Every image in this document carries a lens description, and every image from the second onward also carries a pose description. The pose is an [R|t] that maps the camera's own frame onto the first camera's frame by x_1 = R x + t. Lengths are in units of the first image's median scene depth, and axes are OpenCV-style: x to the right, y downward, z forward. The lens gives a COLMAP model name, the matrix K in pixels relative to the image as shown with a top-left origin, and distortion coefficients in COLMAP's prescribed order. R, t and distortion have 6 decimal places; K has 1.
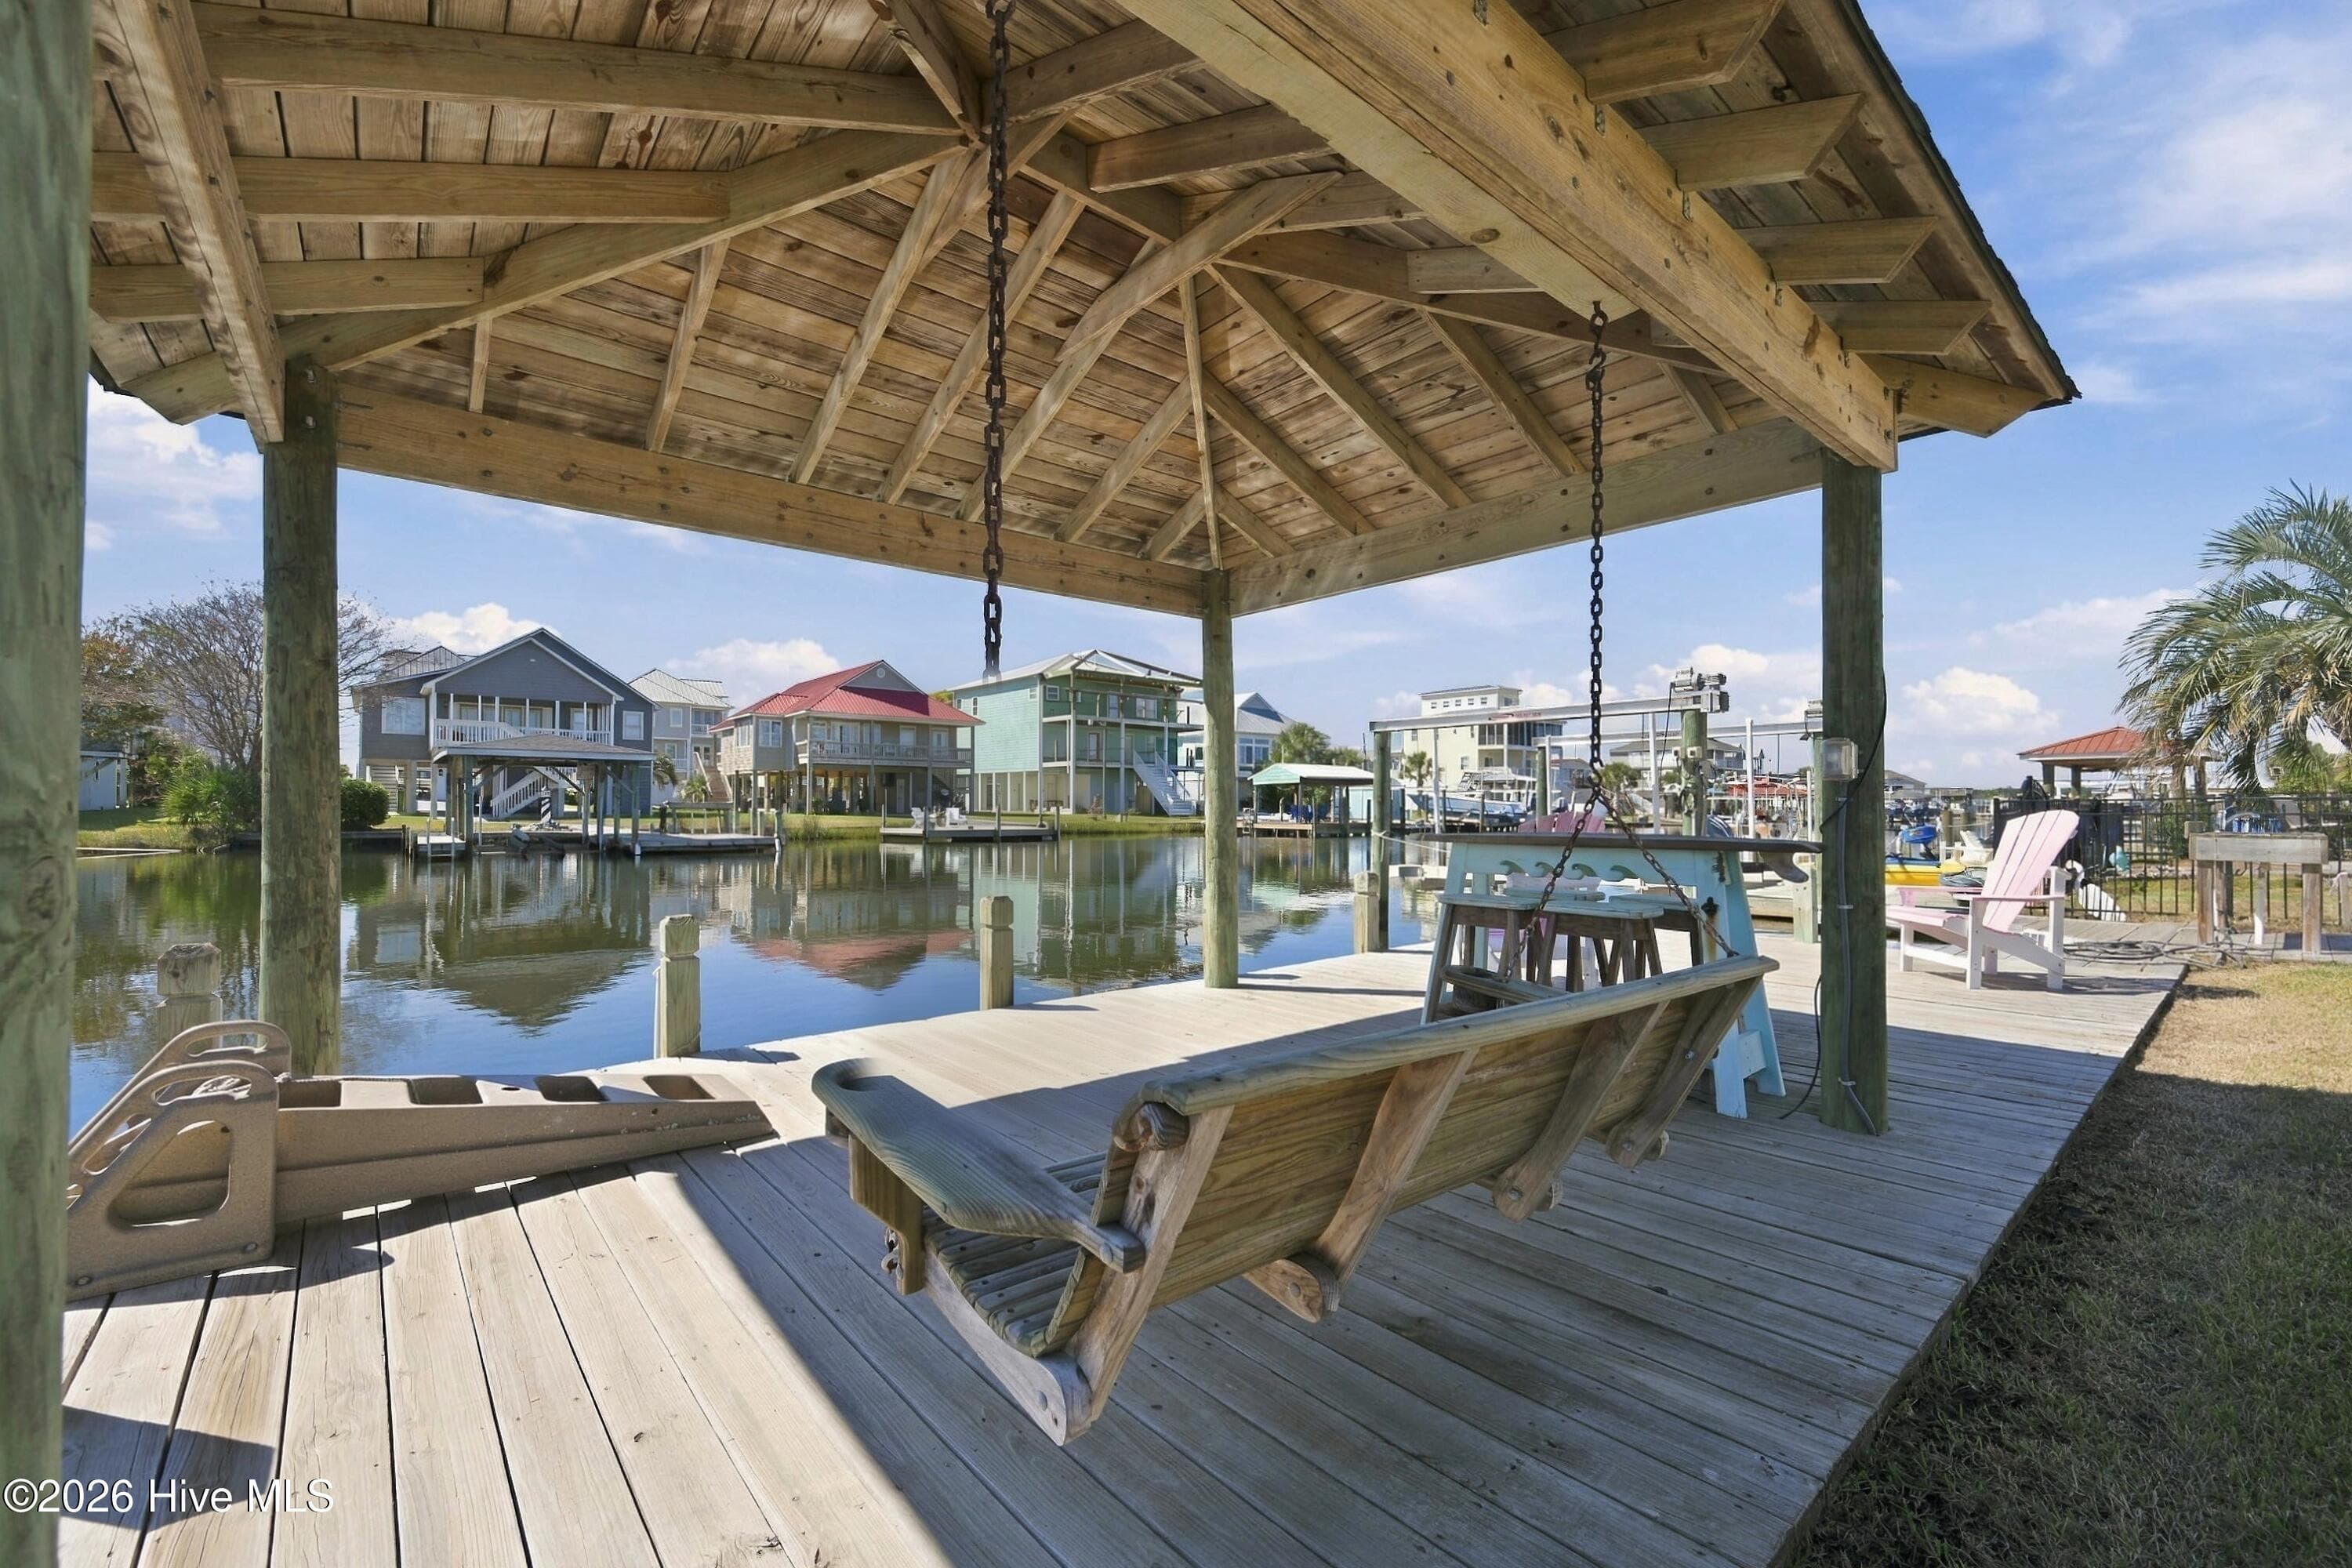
lens RADIAL K [[946.7, 0, 1182.2], [0, 946.7, 811.3], [0, 0, 1]] dist [0.000209, 0.000033]
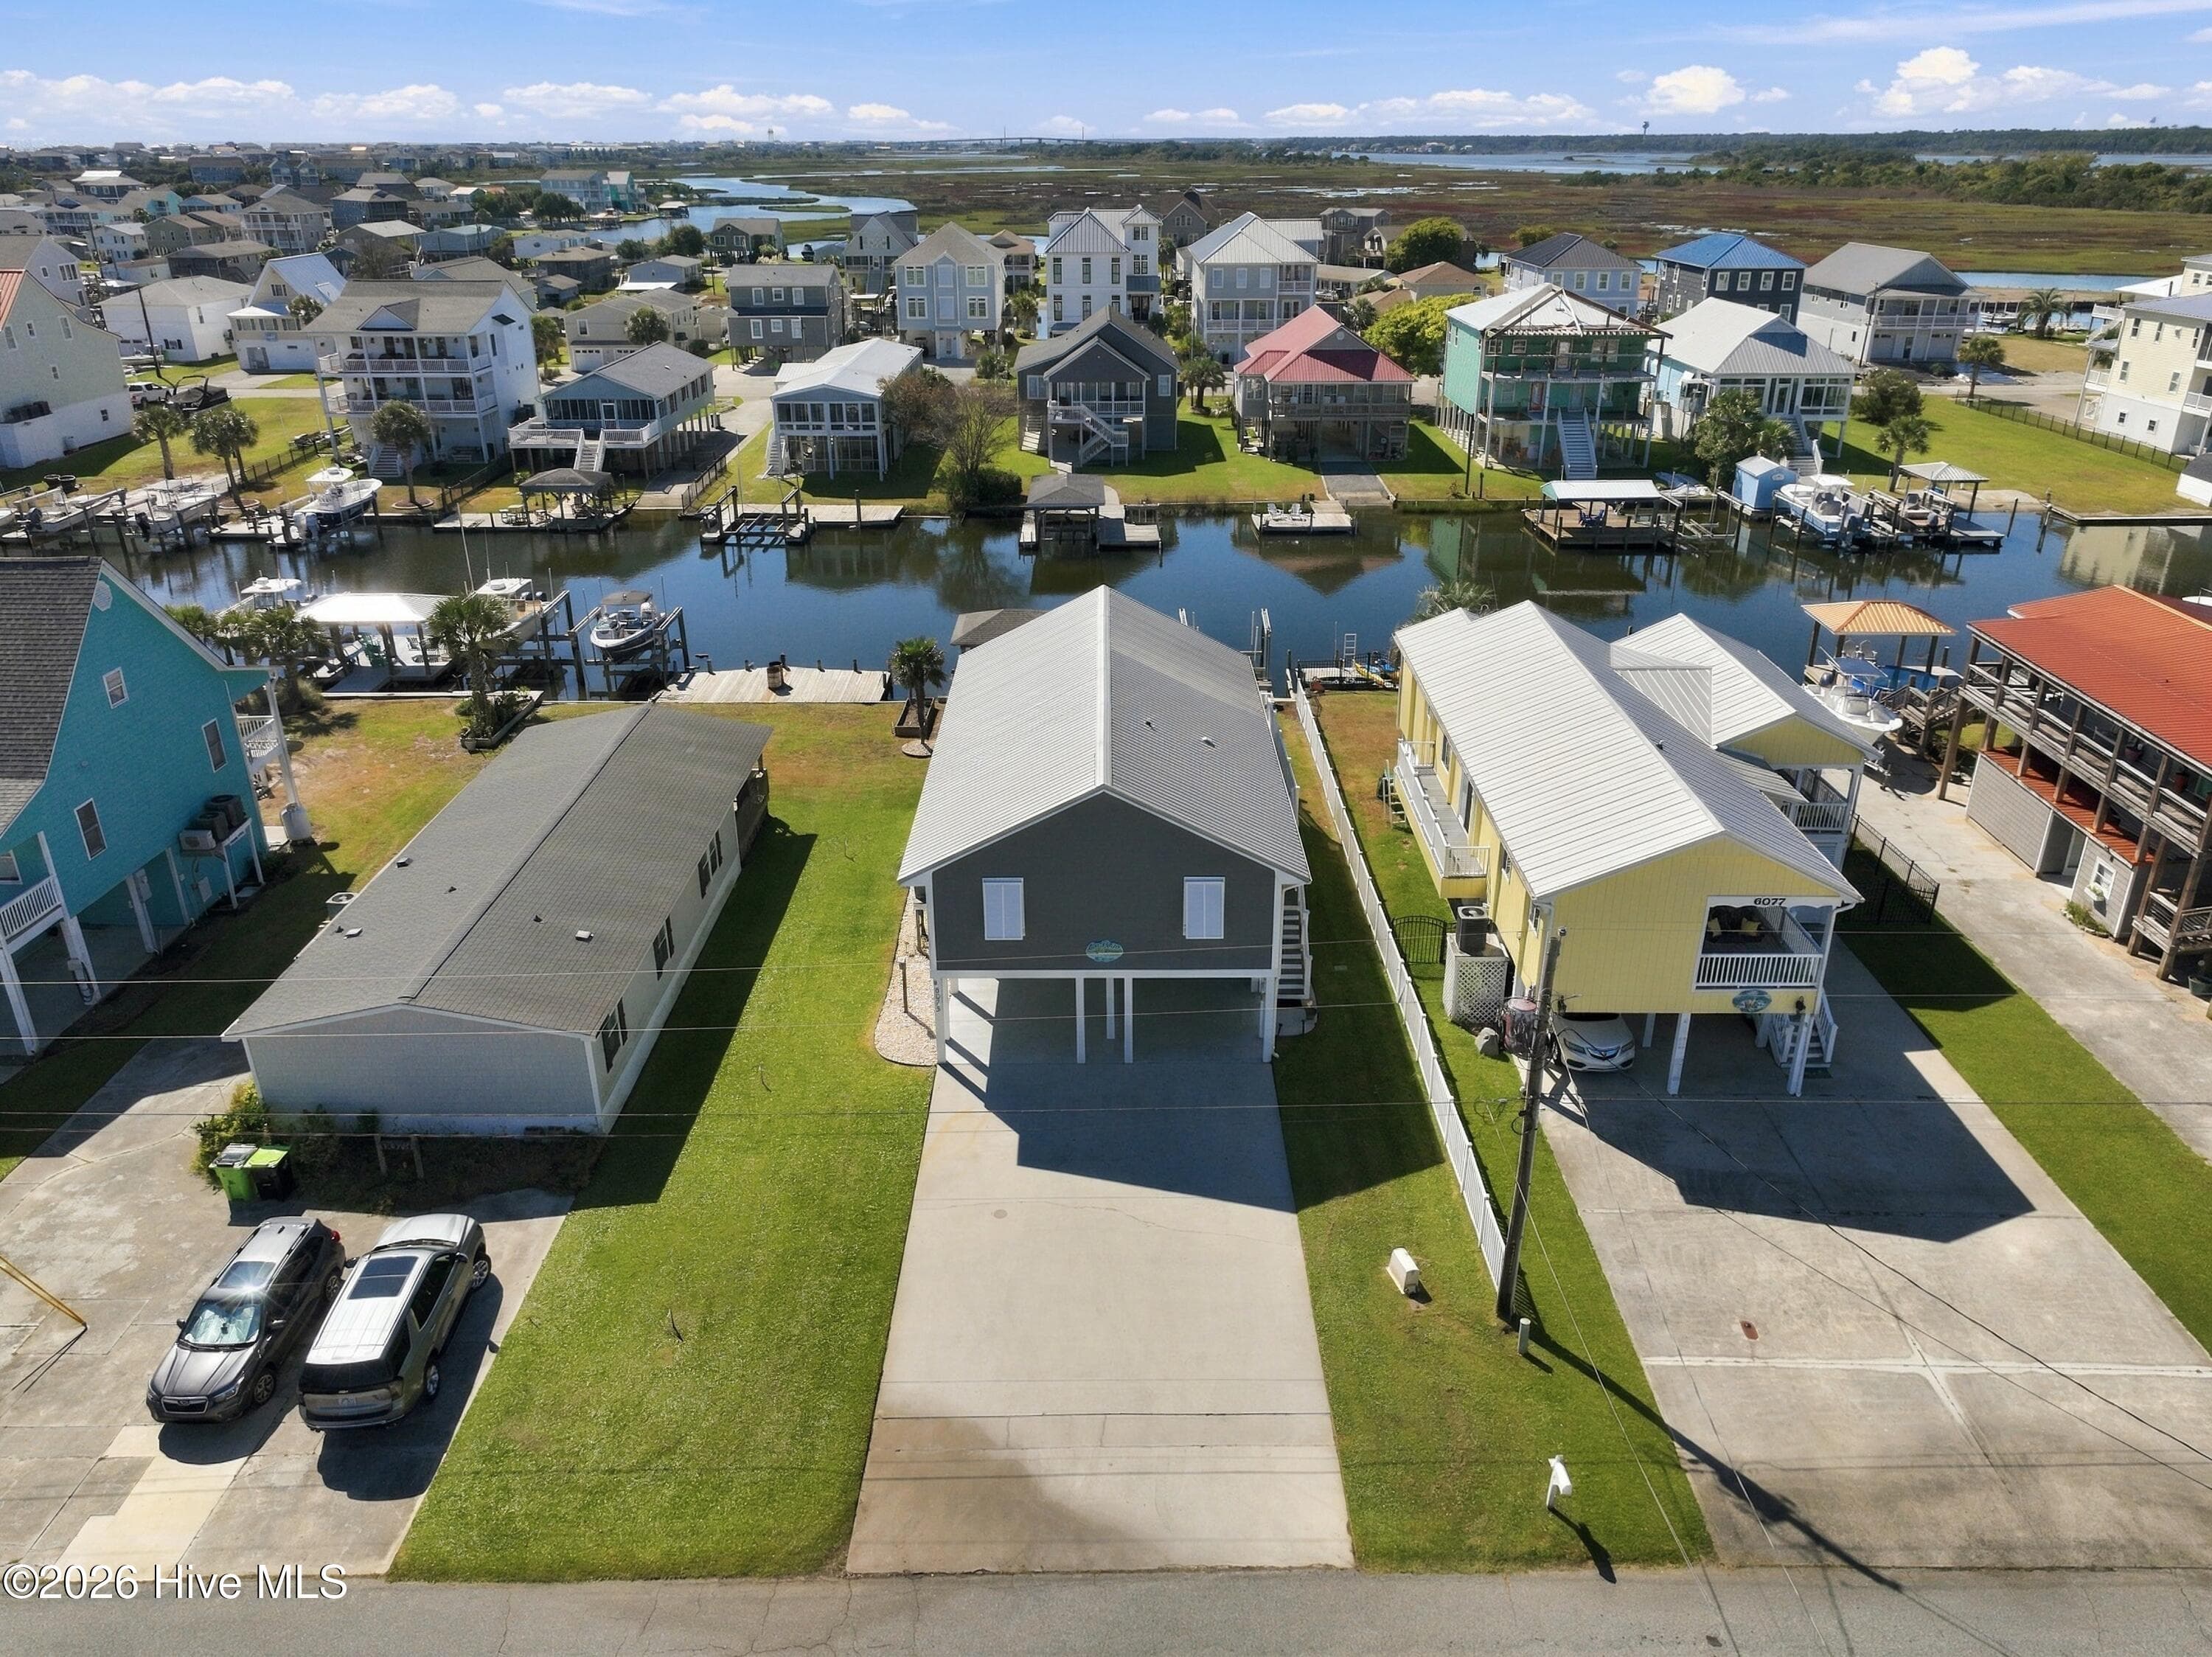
lens RADIAL K [[1560.5, 0, 1111.3], [0, 1560.5, 823.3], [0, 0, 1]] dist [-0.003653, 0.026228]
pose [[0.765004, 0.254705, -0.591518, 0.802434], [-0.000507, 0.918708, 0.394936, -0.364977], [0.644025, -0.301828, 0.702945, -0.786592]]
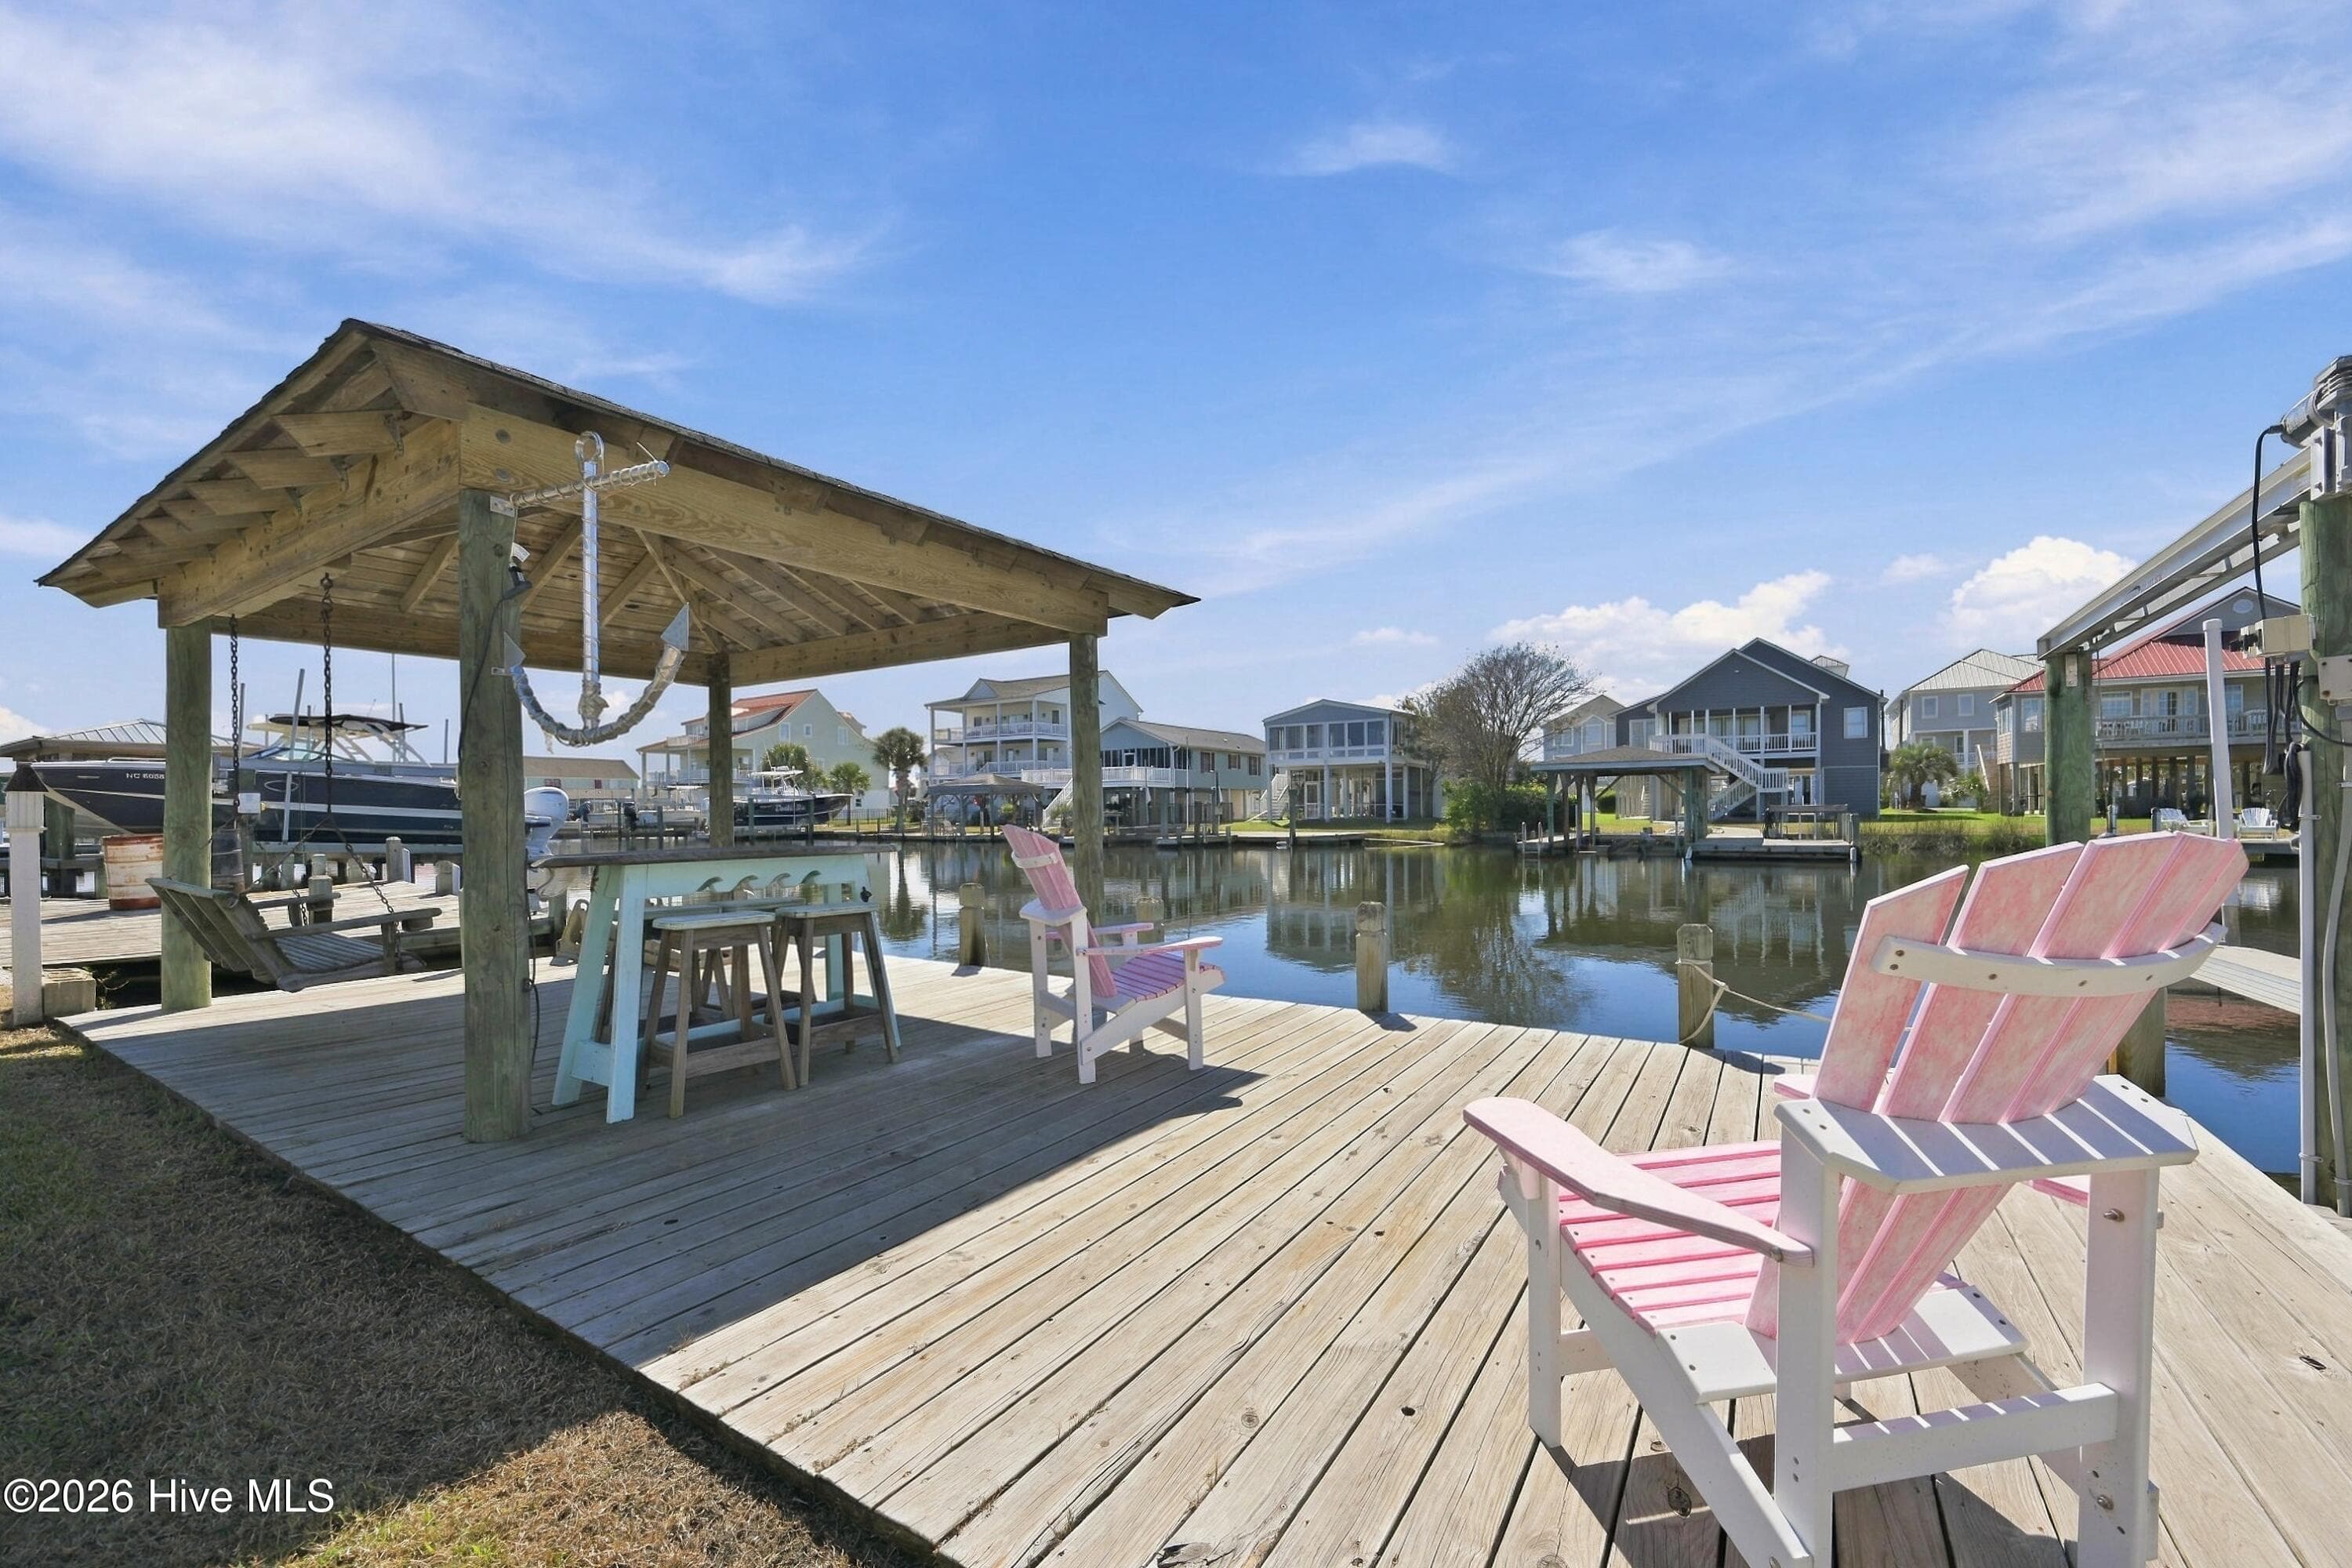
lens RADIAL K [[946.7, 0, 1182.2], [0, 946.7, 811.3], [0, 0, 1]] dist [0.000209, 0.000033]
pose [[0.282379, -0.006203, -0.959283, 0.113228], [0.002730, 0.999980, -0.005662, 0.000395], [0.959299, -0.001020, 0.282390, 0.087963]]
